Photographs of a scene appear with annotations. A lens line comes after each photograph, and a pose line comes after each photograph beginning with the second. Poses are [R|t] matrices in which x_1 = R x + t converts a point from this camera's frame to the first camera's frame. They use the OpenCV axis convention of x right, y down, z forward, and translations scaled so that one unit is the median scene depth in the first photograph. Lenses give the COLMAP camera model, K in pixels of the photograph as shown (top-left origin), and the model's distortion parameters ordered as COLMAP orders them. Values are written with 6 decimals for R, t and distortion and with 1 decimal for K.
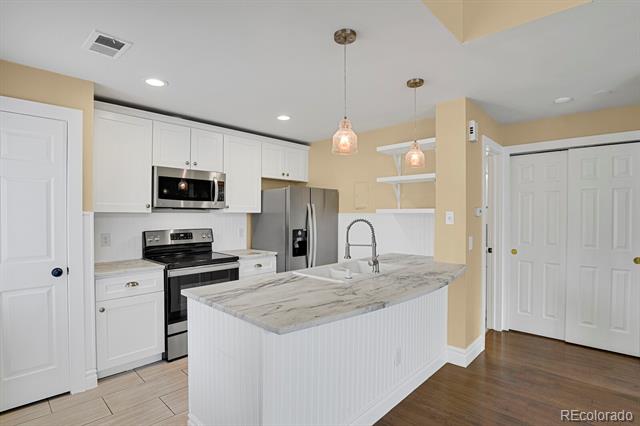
lens RADIAL K [[318.1, 0, 320.6], [0, 318.1, 215.7], [0, 0, 1]] dist [-0.017331, -0.007938]
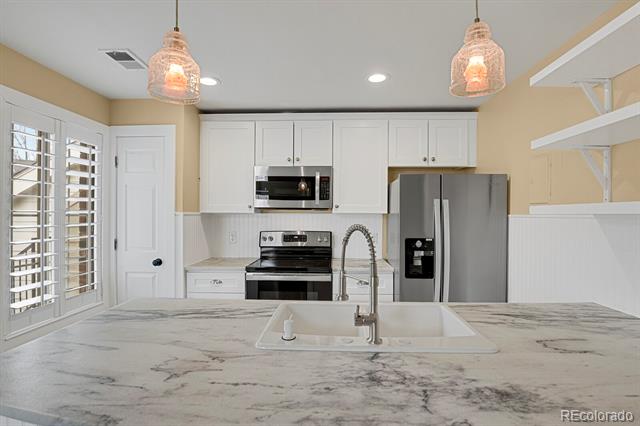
lens RADIAL K [[318.1, 0, 321.8], [0, 318.1, 213.0], [0, 0, 1]] dist [-0.017331, -0.007938]
pose [[0.653061, -0.001144, -0.757304, 0.335130], [-0.008717, 0.999921, -0.009027, -0.002479], [0.757255, 0.012497, 0.653000, 0.454880]]
